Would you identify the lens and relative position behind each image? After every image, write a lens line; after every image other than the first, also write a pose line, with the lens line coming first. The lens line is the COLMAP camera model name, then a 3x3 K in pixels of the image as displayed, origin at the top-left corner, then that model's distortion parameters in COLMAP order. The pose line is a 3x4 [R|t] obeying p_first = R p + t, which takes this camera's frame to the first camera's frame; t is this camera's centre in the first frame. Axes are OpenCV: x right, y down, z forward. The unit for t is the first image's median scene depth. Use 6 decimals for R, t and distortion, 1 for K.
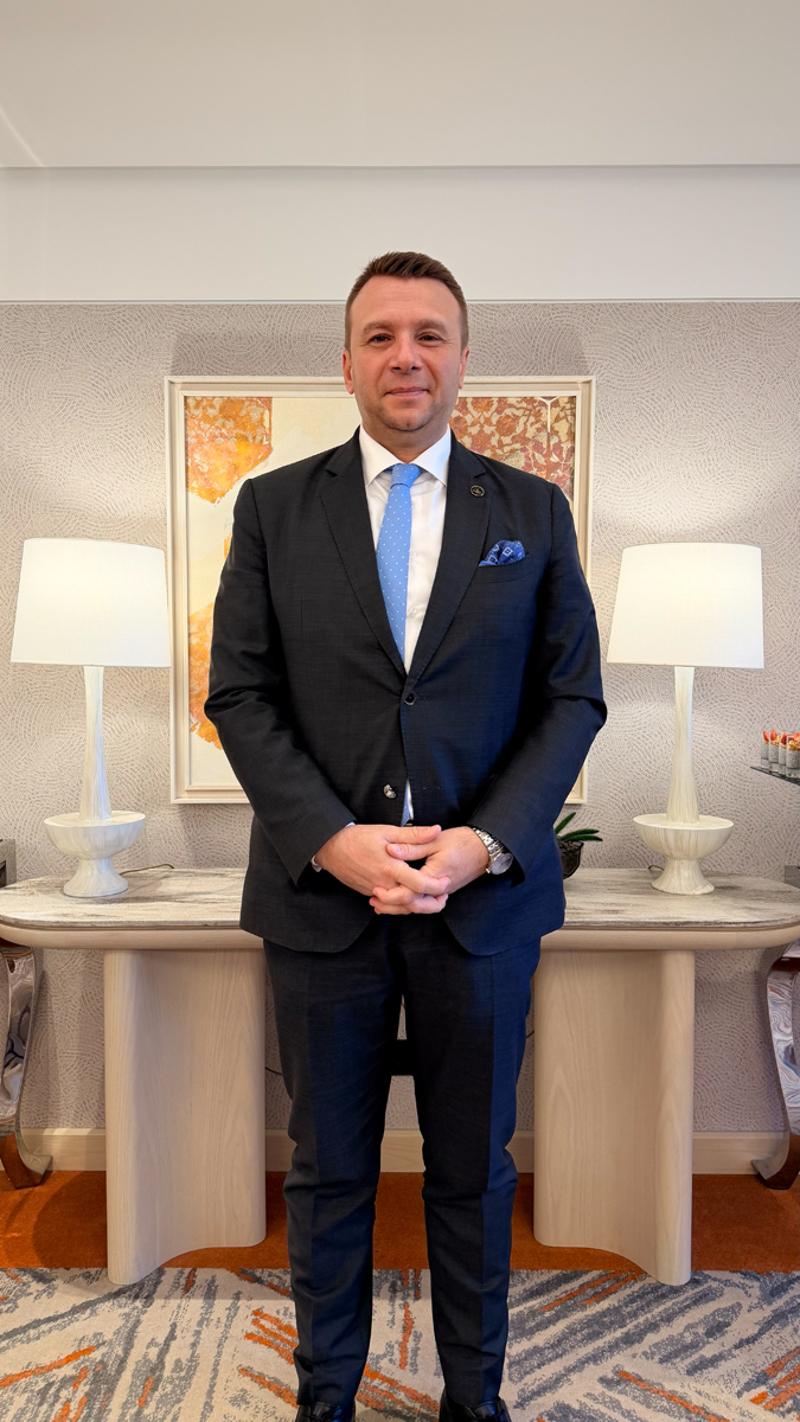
lens RADIAL K [[970.0, 0, 396.0], [0, 970.0, 708.9], [0, 0, 1]] dist [0.048568, -0.069378]
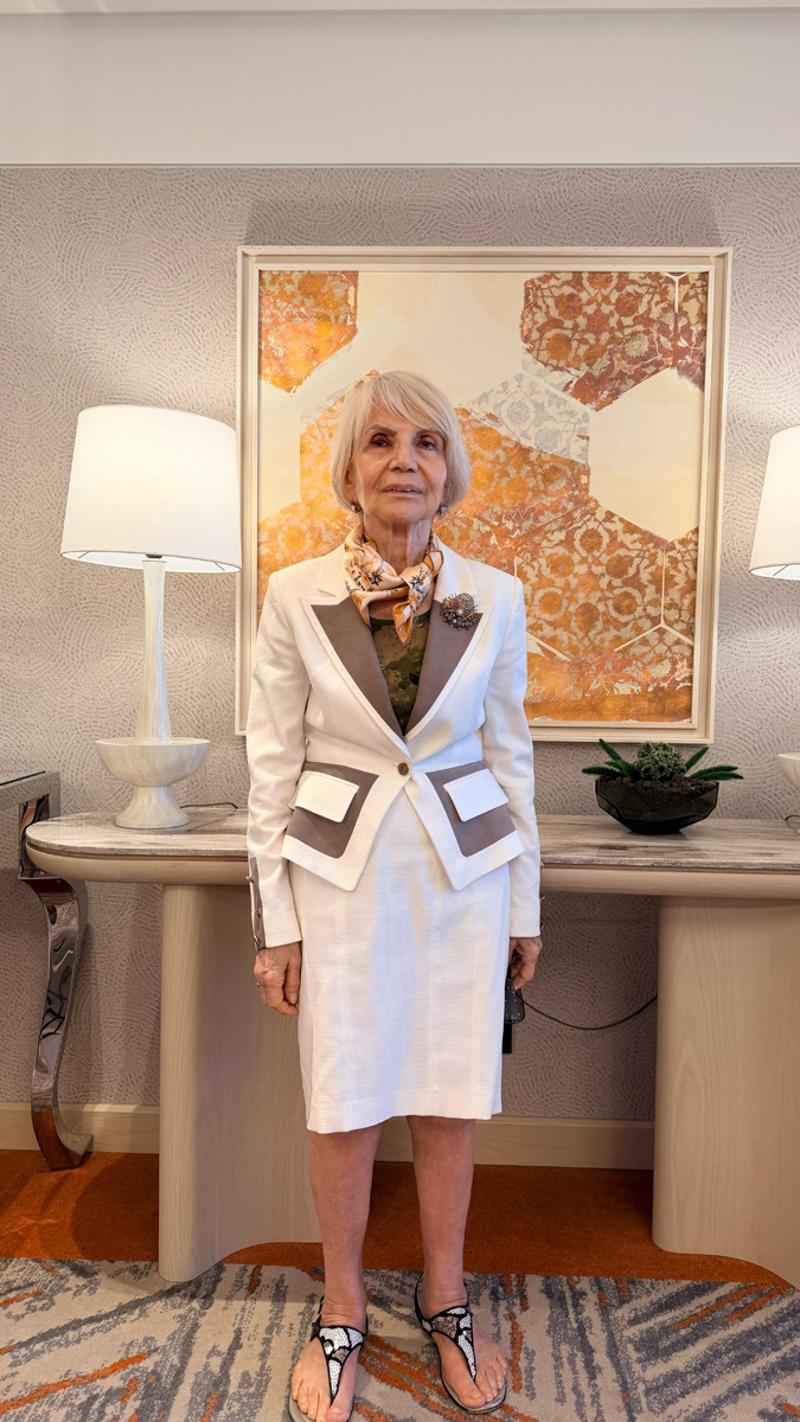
lens RADIAL K [[979.2, 0, 400.0], [0, 979.2, 711.0], [0, 0, 1]] dist [0.028095, -0.042138]
pose [[0.999483, 0.015981, -0.027882, -0.064730], [-0.016262, 0.999819, -0.009874, 0.091093], [0.027719, 0.010322, 0.999562, 0.134538]]
